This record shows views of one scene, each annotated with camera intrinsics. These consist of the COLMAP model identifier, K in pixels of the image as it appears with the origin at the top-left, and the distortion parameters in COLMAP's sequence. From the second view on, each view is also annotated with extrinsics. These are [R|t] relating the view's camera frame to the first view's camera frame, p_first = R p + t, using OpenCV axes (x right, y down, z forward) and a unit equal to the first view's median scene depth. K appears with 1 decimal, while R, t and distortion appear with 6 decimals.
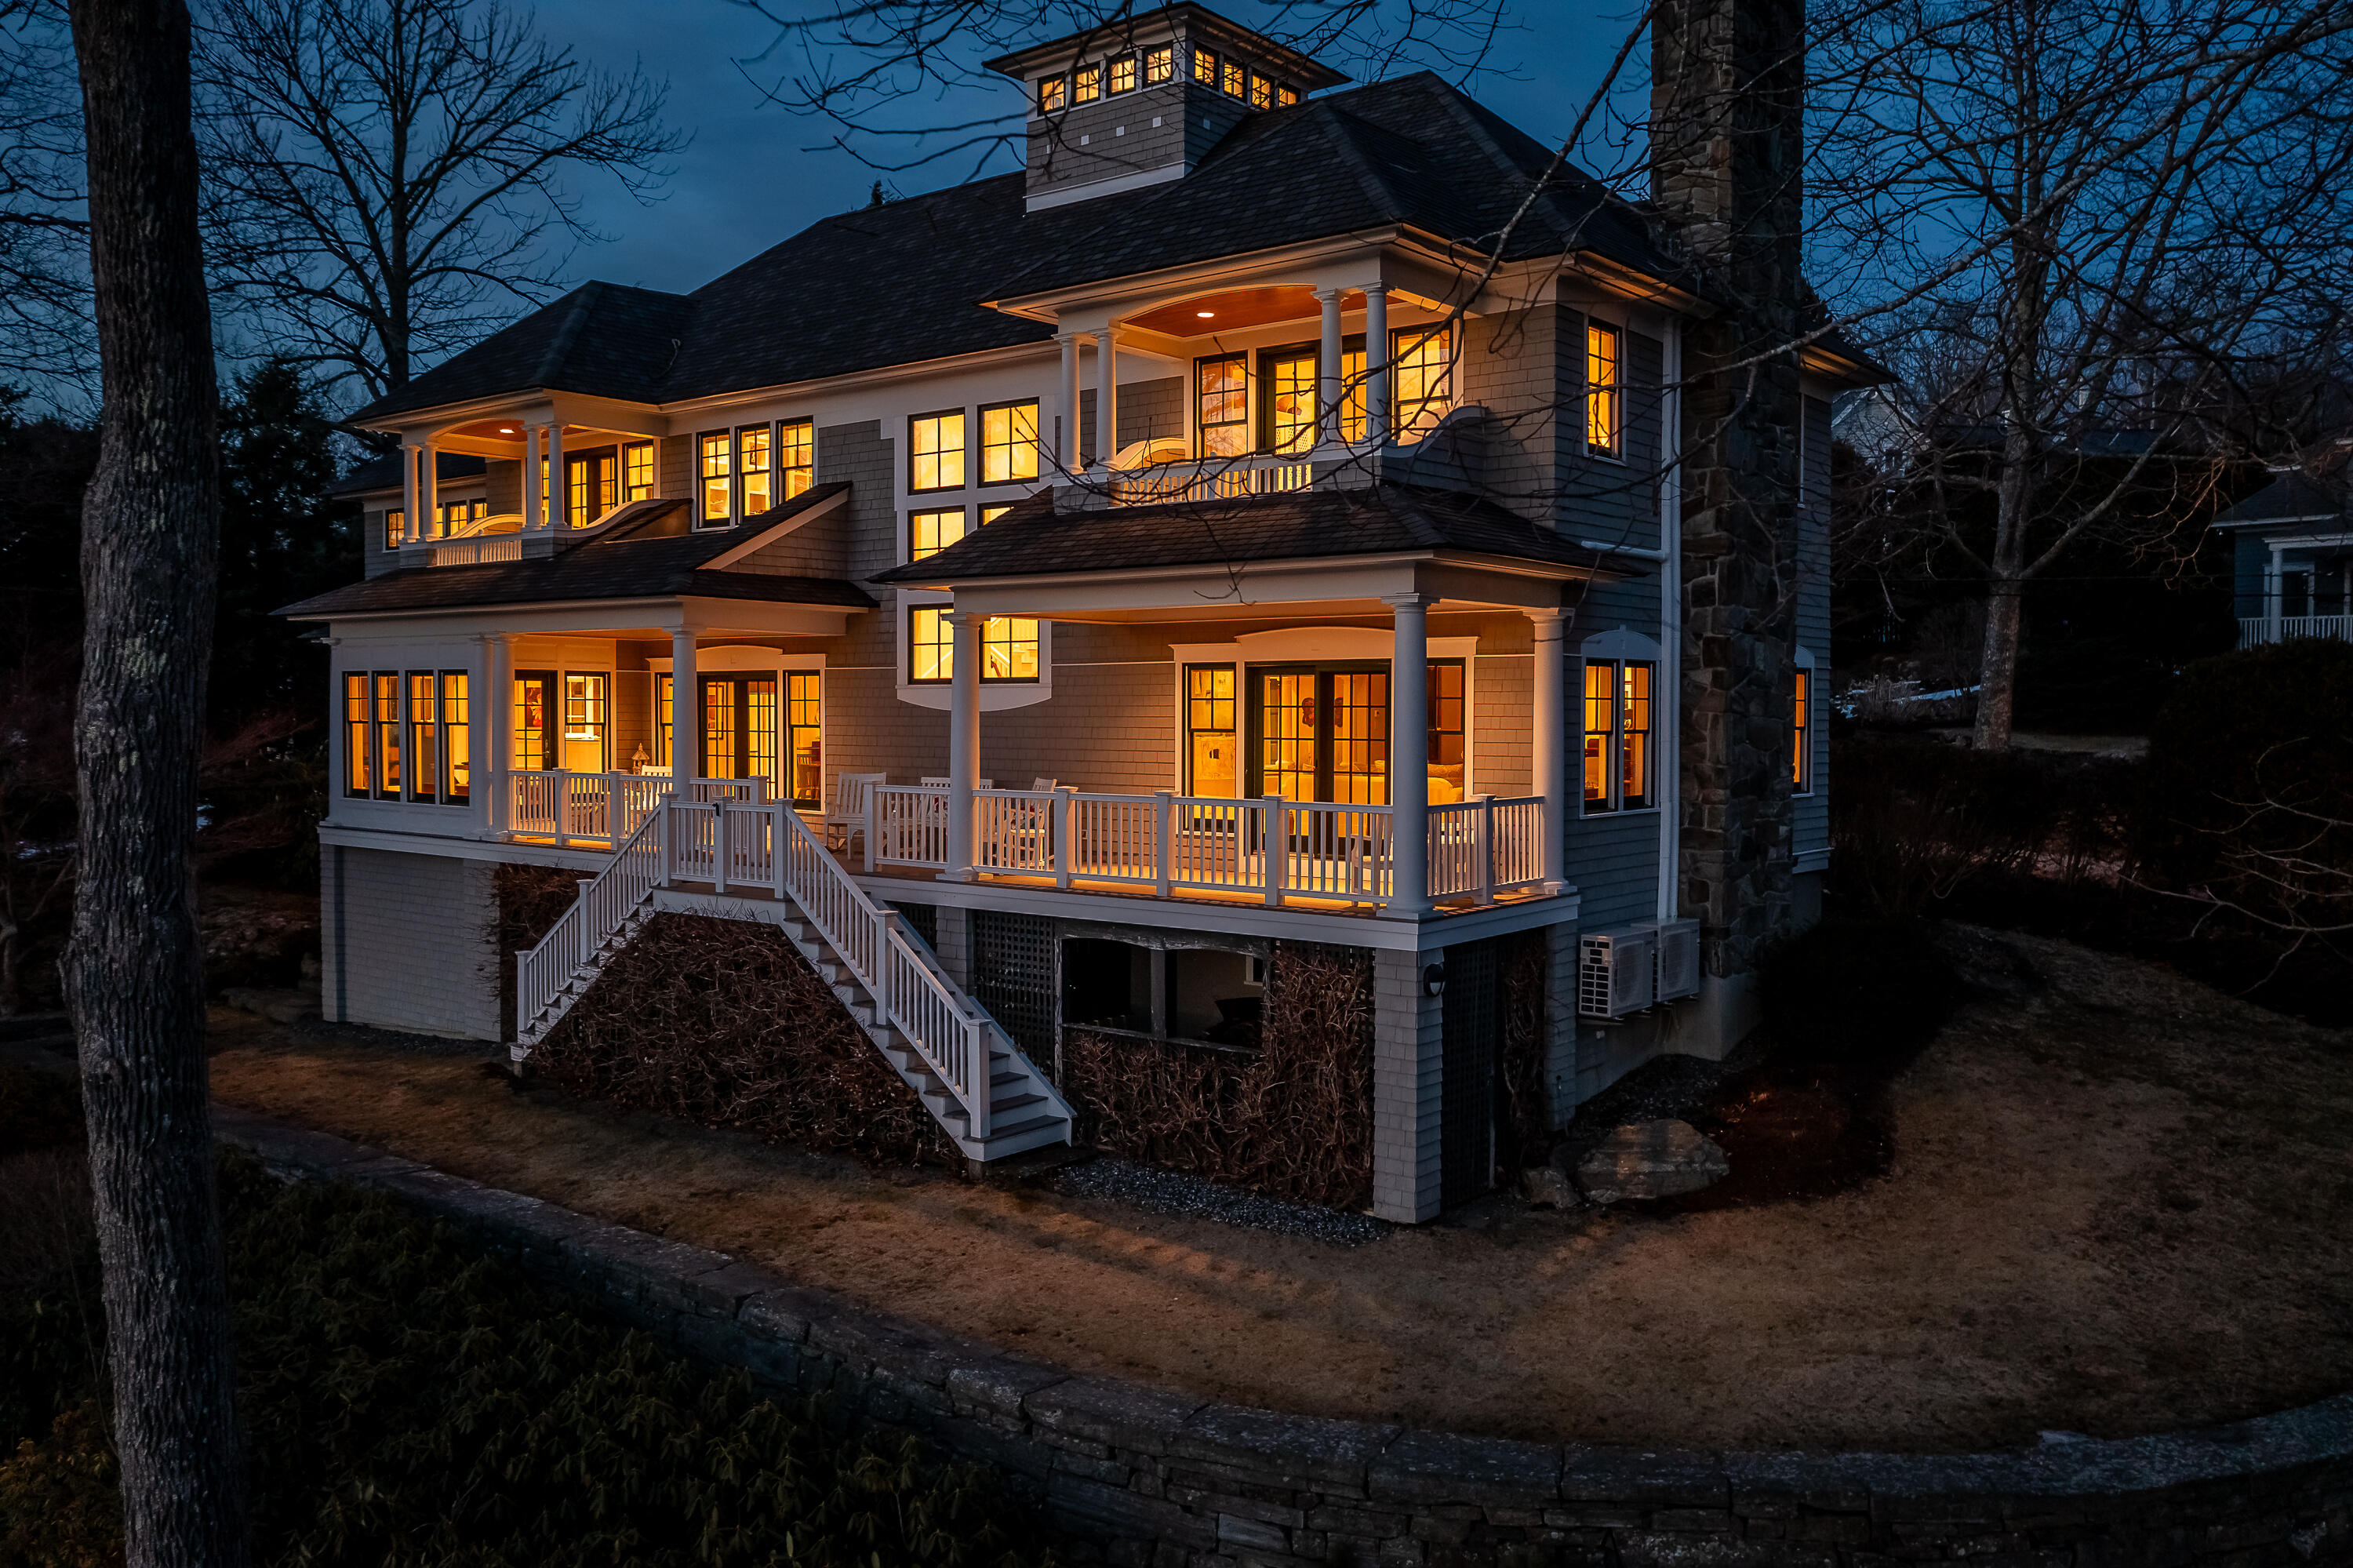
lens RADIAL K [[1871.4, 0, 1172.9], [0, 1871.4, 775.1], [0, 0, 1]] dist [-0.017681, 0.002611]
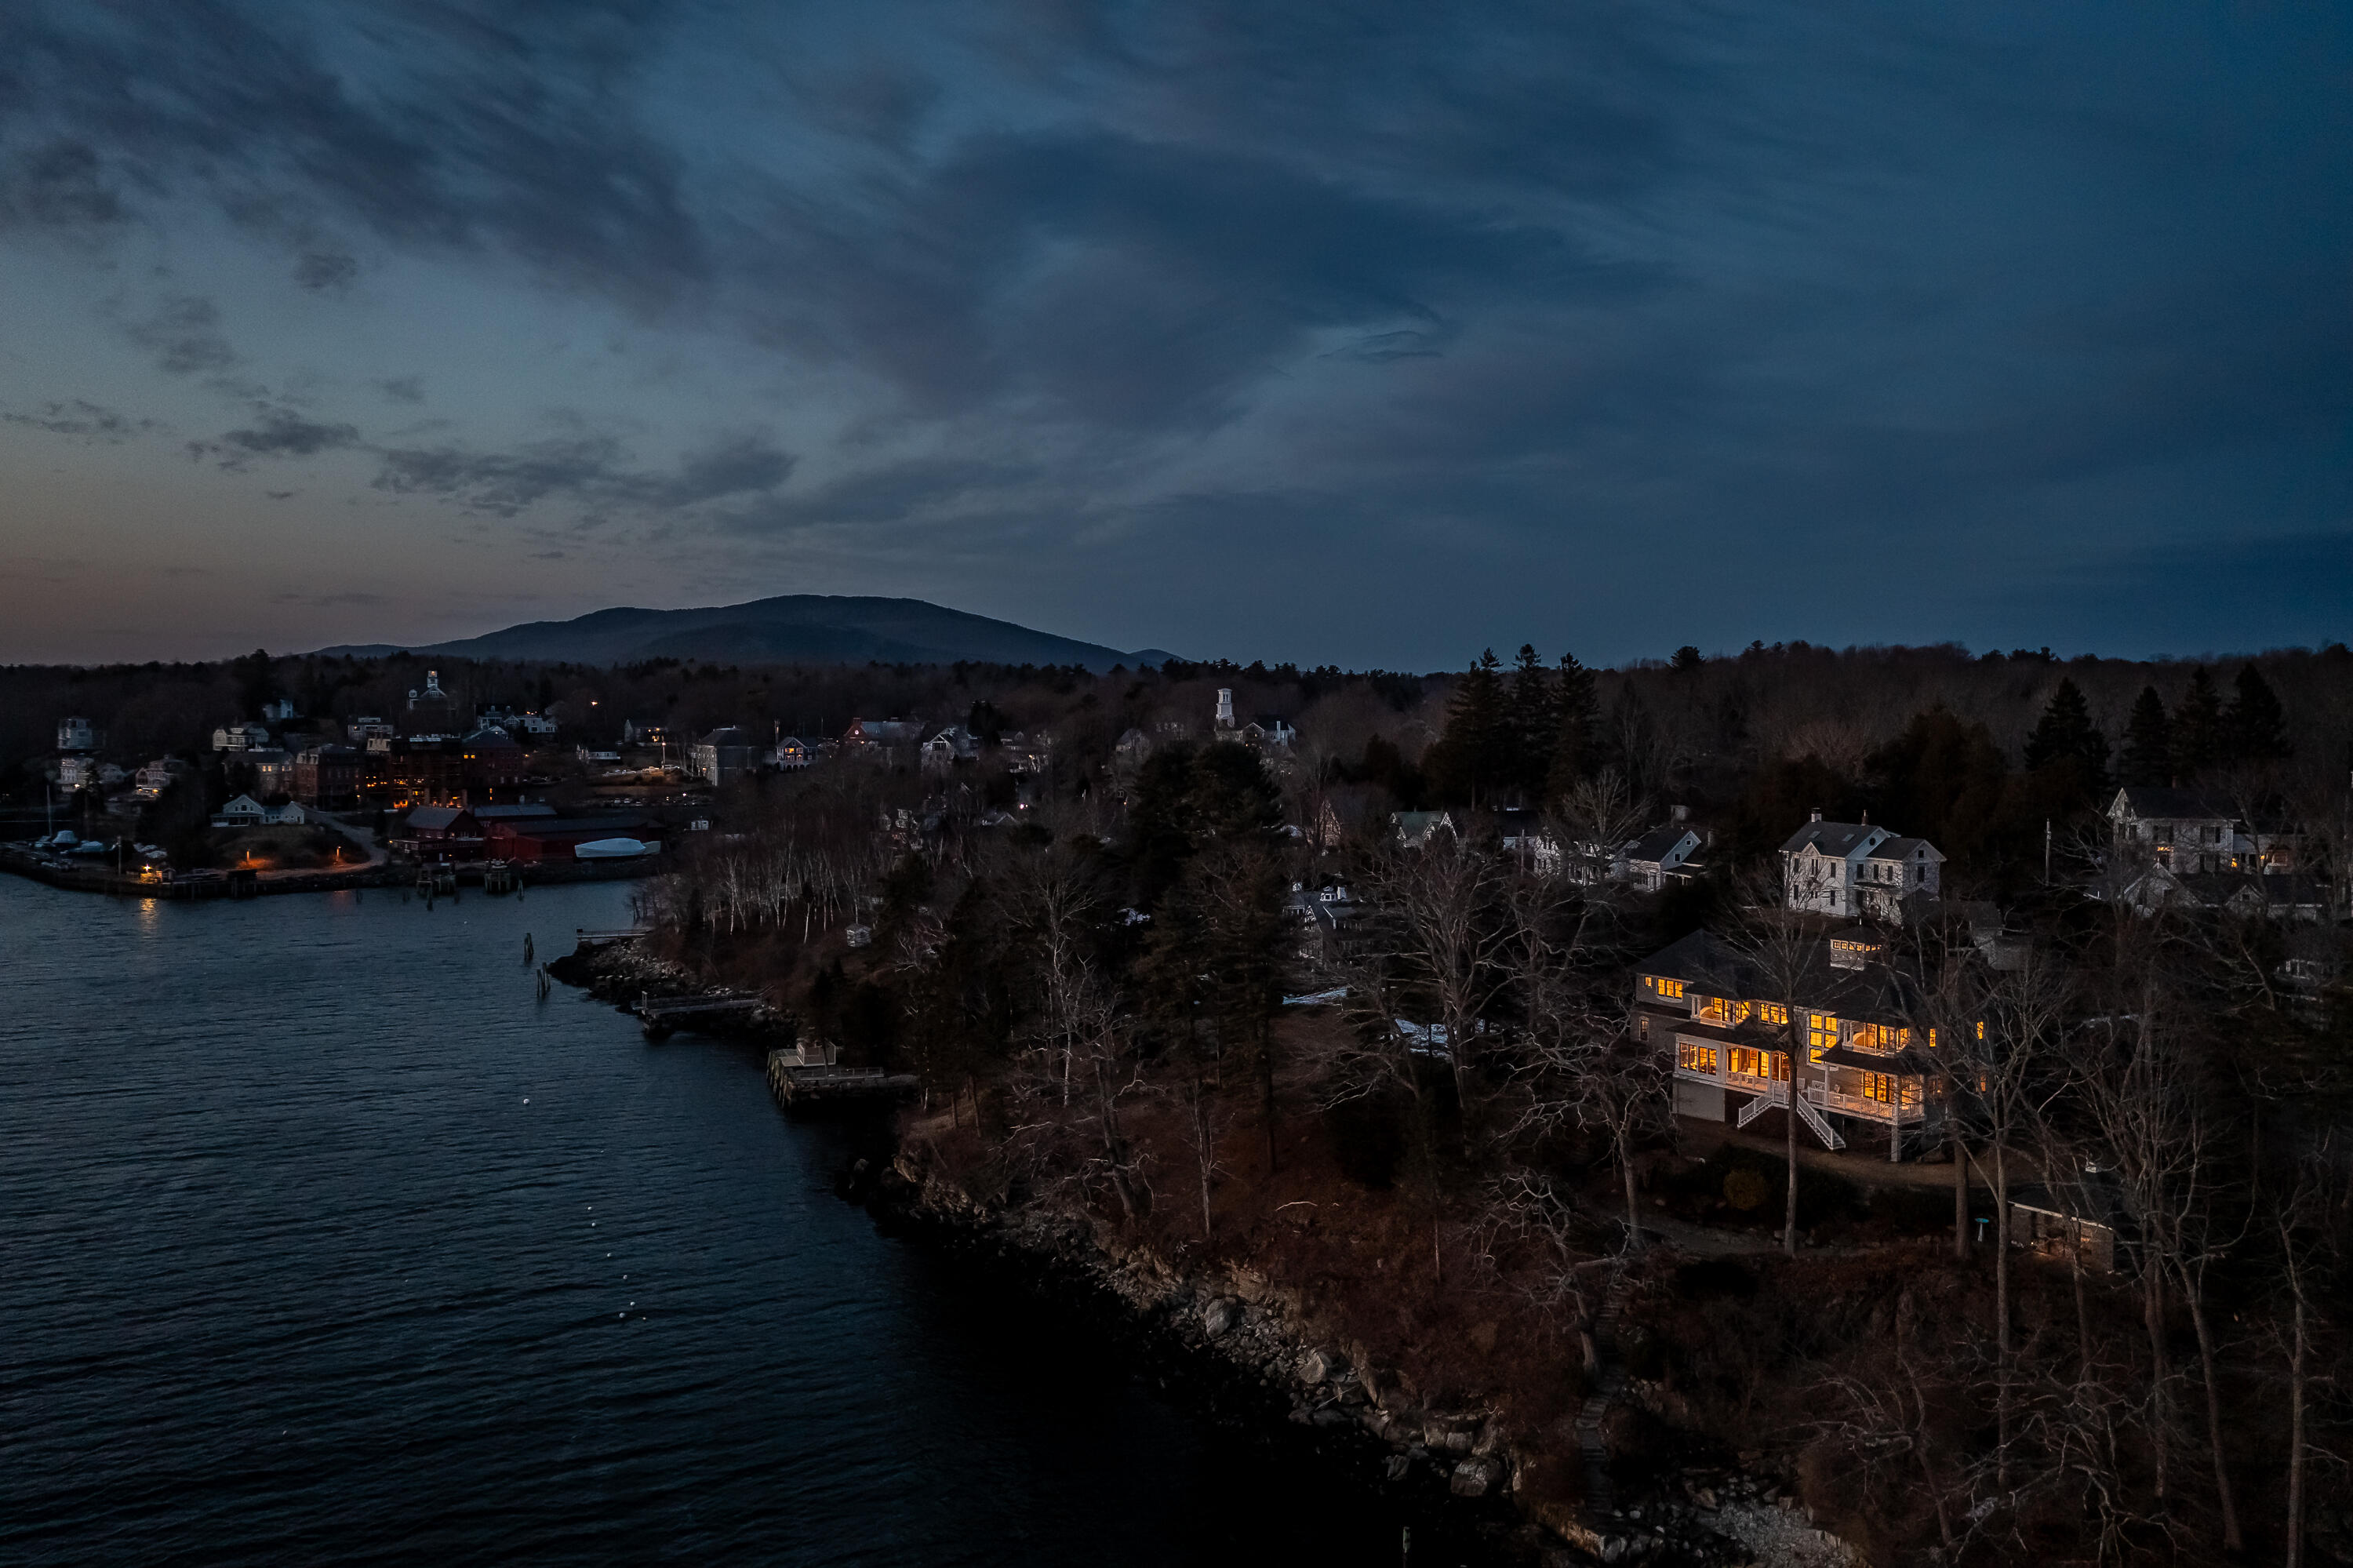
lens RADIAL K [[1871.4, 0, 1172.9], [0, 1871.4, 775.1], [0, 0, 1]] dist [-0.017681, 0.002611]
pose [[0.945821, 0.007916, -0.324593, -0.160380], [-0.009539, 0.999949, -0.003409, -1.001948], [0.324549, 0.006320, 0.945848, -5.596438]]
